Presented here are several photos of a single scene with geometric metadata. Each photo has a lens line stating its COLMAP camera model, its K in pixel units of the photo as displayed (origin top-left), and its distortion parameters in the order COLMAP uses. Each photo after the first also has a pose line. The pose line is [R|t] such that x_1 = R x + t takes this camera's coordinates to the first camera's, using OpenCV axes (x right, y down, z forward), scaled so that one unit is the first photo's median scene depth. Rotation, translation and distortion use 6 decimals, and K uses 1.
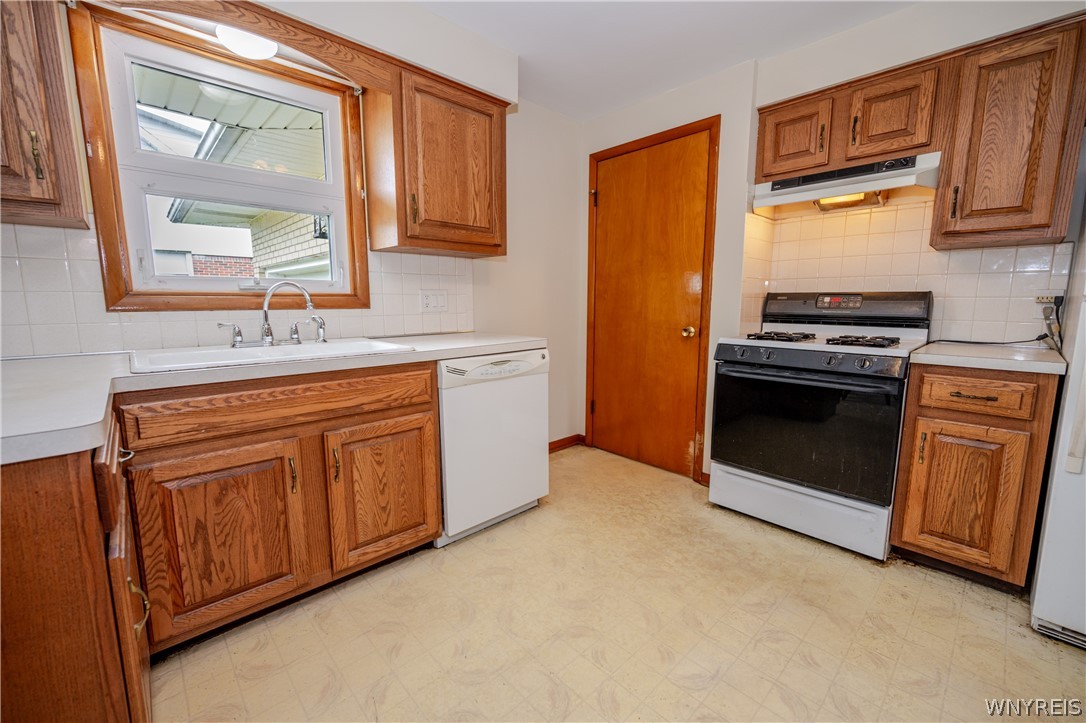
lens RADIAL K [[431.6, 0, 527.3], [0, 431.6, 363.6], [0, 0, 1]] dist [0.001173, -0.001010]
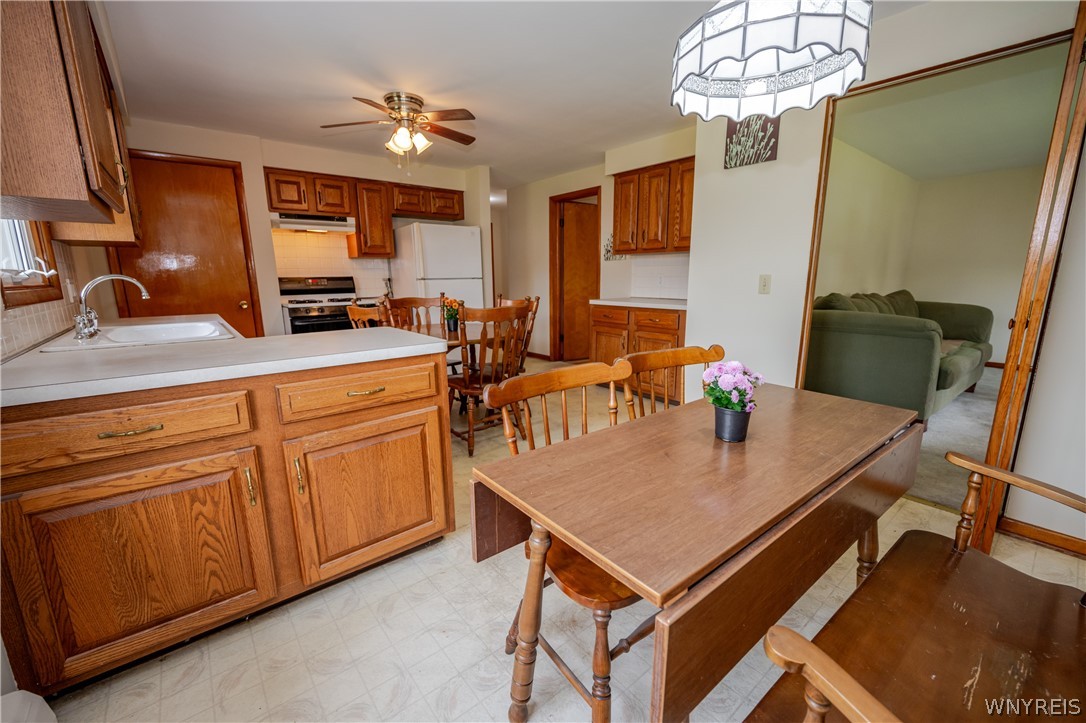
lens RADIAL K [[431.6, 0, 541.4], [0, 431.6, 355.6], [0, 0, 1]] dist [0.001173, -0.001010]
pose [[0.082196, -0.196609, 0.977031, -1.178165], [0.154596, 0.970996, 0.182389, -0.023773], [-0.984553, 0.136054, 0.110207, -0.141633]]
